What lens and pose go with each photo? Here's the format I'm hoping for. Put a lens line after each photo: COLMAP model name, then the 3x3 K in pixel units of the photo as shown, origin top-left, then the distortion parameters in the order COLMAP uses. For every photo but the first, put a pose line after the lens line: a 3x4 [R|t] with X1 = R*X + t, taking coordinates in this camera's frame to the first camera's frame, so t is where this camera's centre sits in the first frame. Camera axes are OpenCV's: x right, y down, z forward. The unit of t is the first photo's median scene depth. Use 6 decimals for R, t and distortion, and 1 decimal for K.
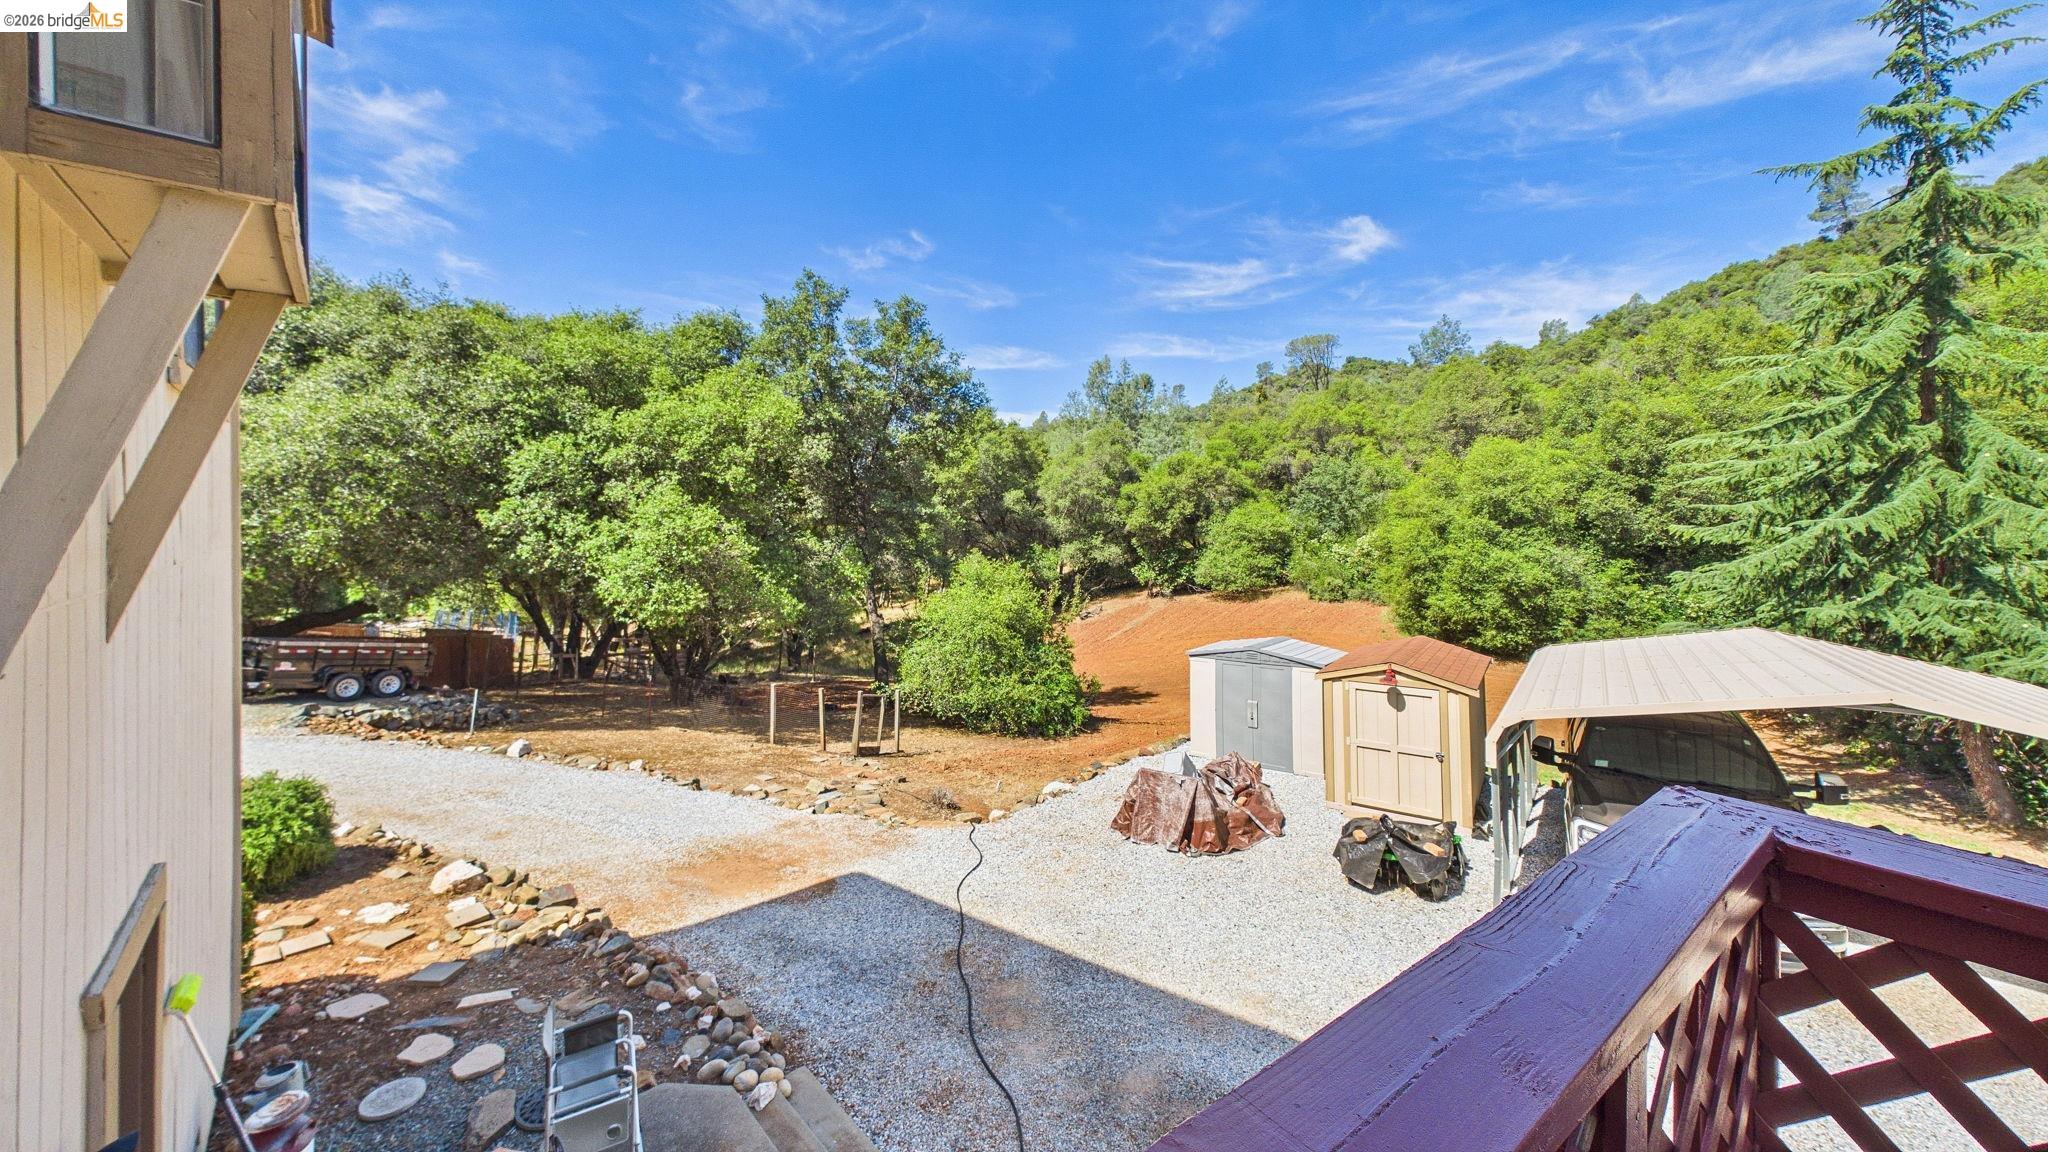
lens RADIAL K [[750.0, 0, 1025.2], [0, 750.0, 510.4], [0, 0, 1]] dist [0.001340, 0.000047]
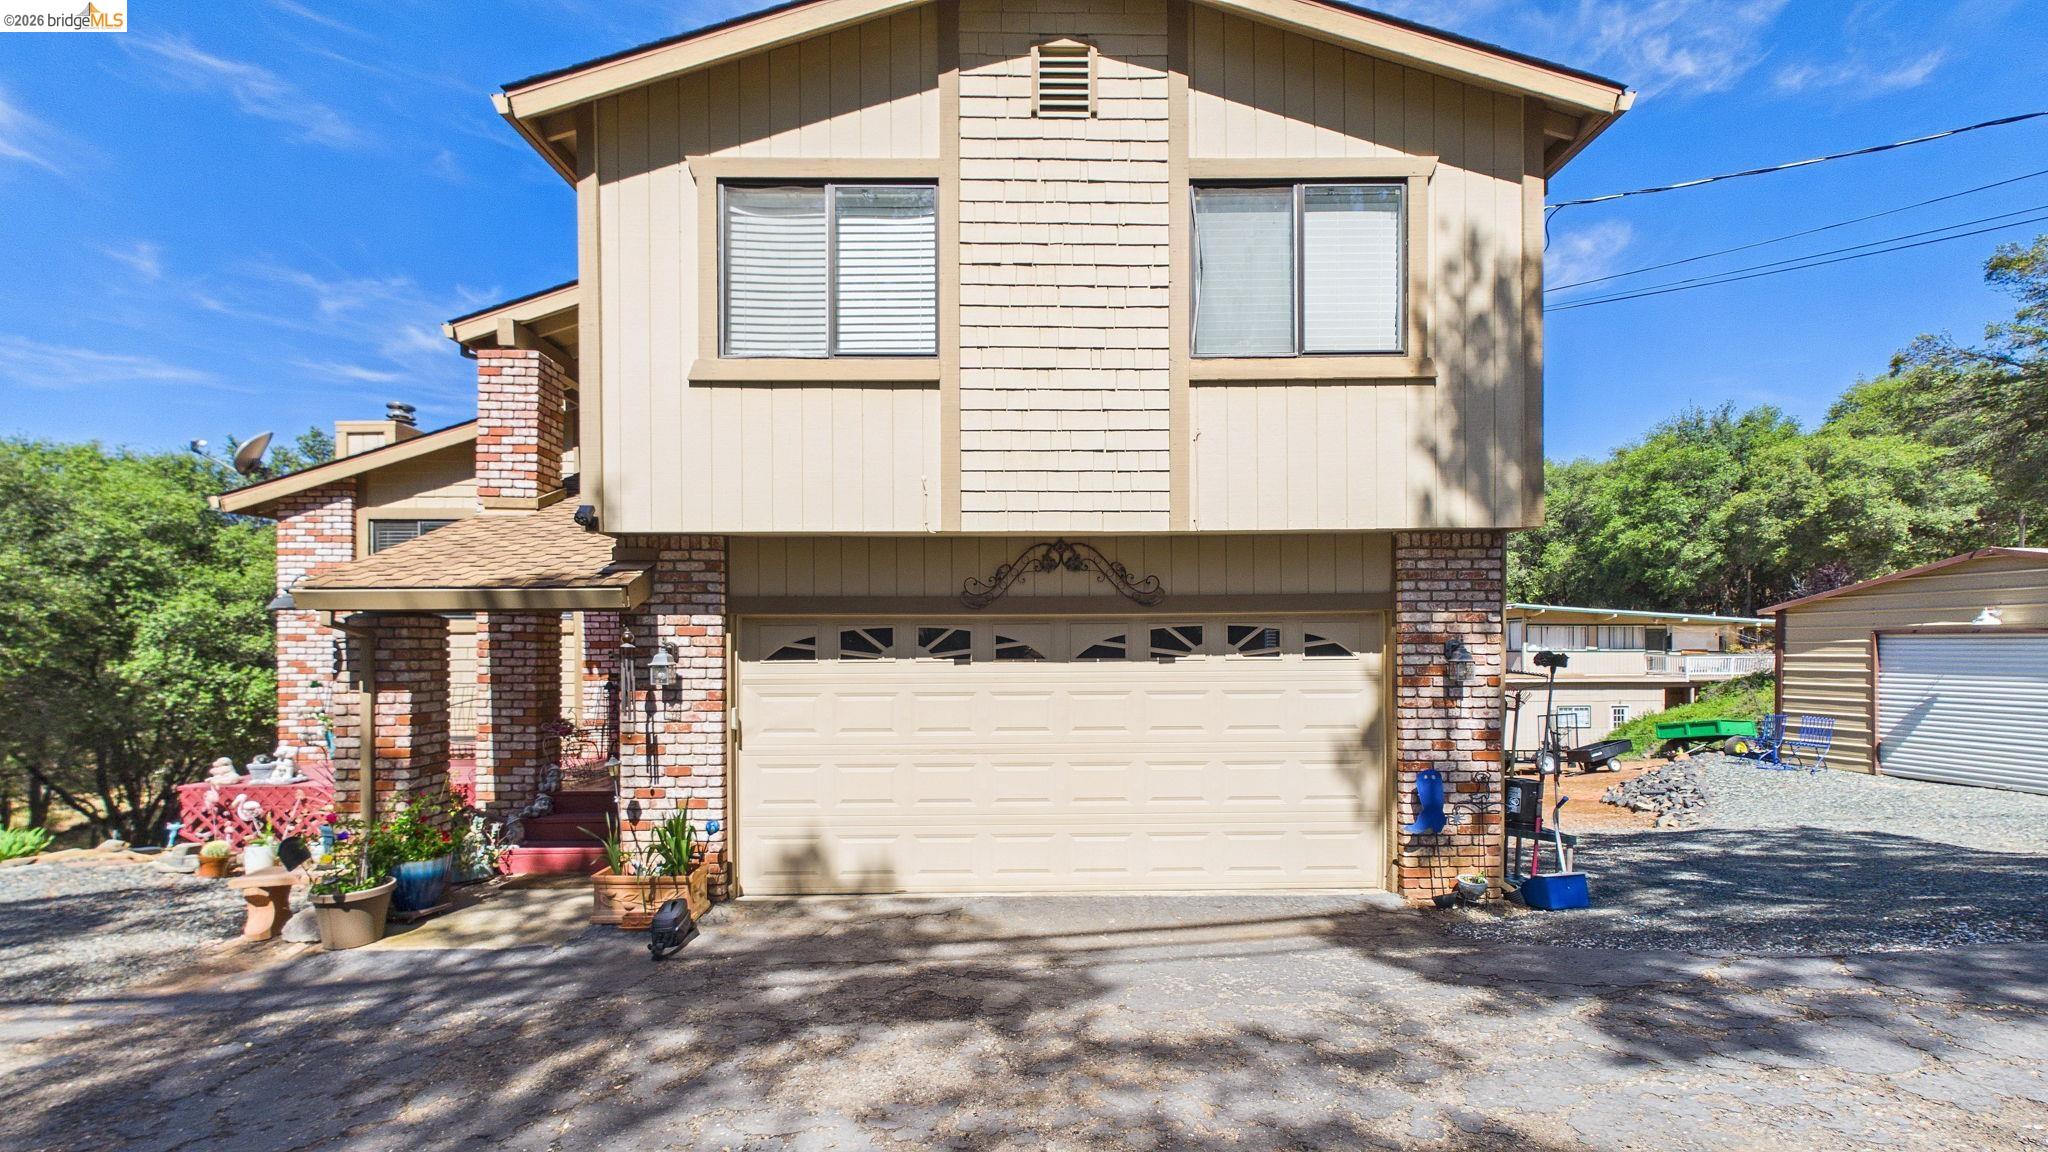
lens RADIAL K [[824.7, 0, 1025.0], [0, 824.7, 641.8], [0, 0, 1]] dist [0.001824, 0.000098]
pose [[0.652816, 0.003997, 0.757506, -0.308171], [0.008048, 0.999893, -0.012212, -0.001673], [-0.757474, 0.014068, 0.652714, -0.298832]]
